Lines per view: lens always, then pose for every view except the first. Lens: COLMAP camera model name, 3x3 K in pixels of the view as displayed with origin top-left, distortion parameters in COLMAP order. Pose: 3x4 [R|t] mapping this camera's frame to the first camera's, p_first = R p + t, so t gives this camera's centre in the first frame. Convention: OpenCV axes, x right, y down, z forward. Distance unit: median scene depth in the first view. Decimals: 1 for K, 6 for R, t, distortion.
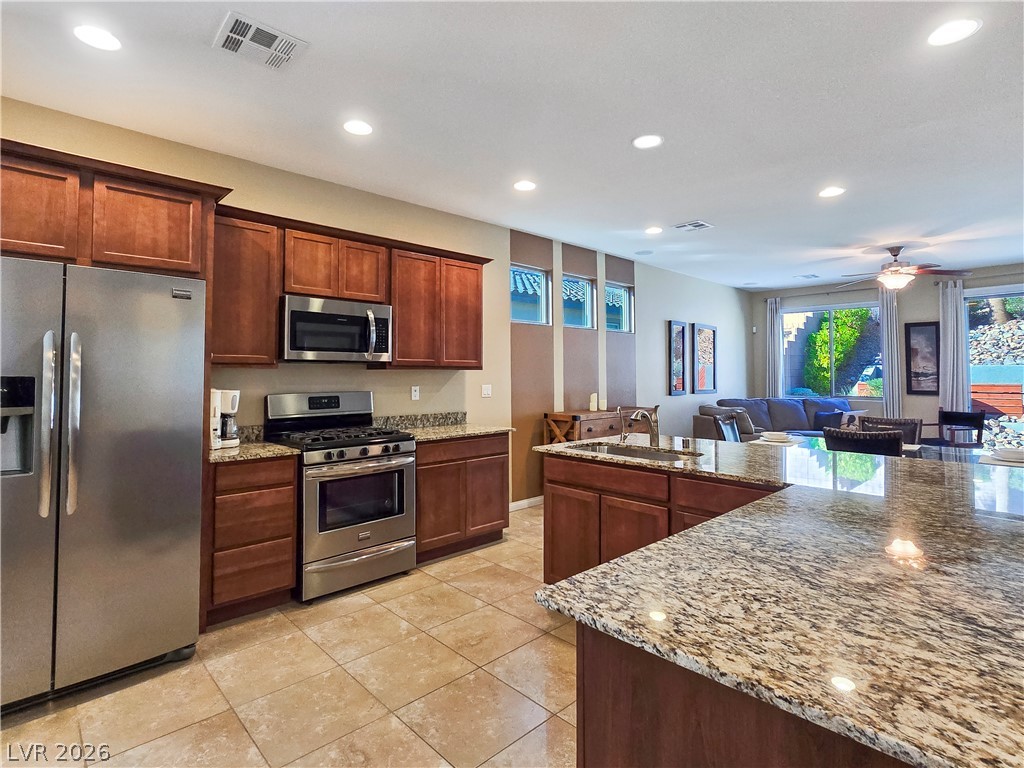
lens RADIAL K [[529.8, 0, 509.2], [0, 529.8, 352.2], [0, 0, 1]] dist [-0.000982, -0.001371]
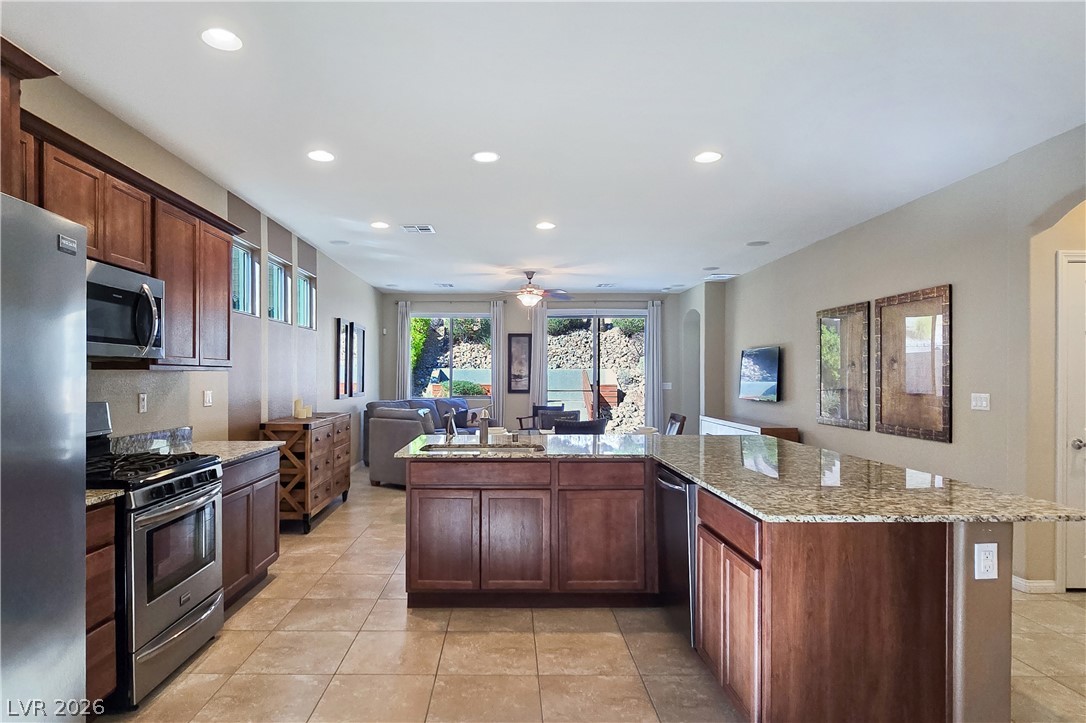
lens RADIAL K [[614.4, 0, 511.5], [0, 614.4, 374.8], [0, 0, 1]] dist [0.002709, 0.000102]
pose [[0.684662, 0.001915, 0.728858, -0.475187], [-0.030945, 0.999171, 0.026444, 0.002376], [-0.728204, -0.040660, 0.684154, 0.083443]]
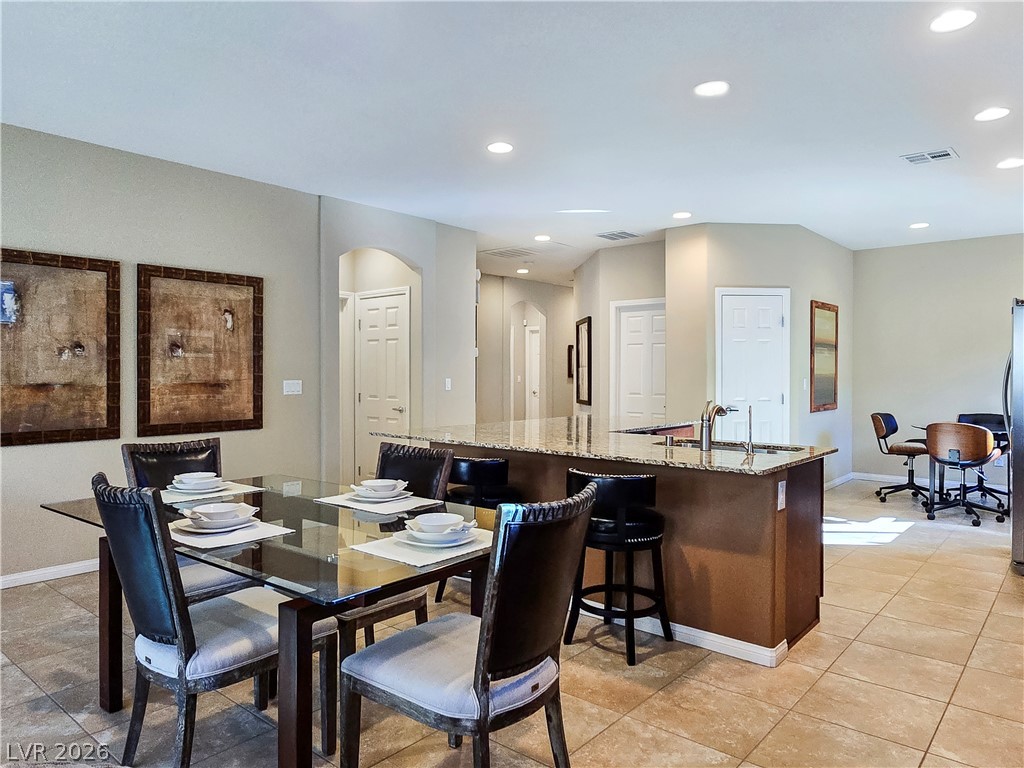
lens RADIAL K [[701.3, 0, 506.6], [0, 701.3, 377.1], [0, 0, 1]] dist [-0.000187, 0.000872]
pose [[-0.994315, -0.001847, -0.106465, 0.561959], [0.001598, 0.999478, -0.032266, 0.075822], [0.106469, -0.032253, -0.993793, 1.643602]]
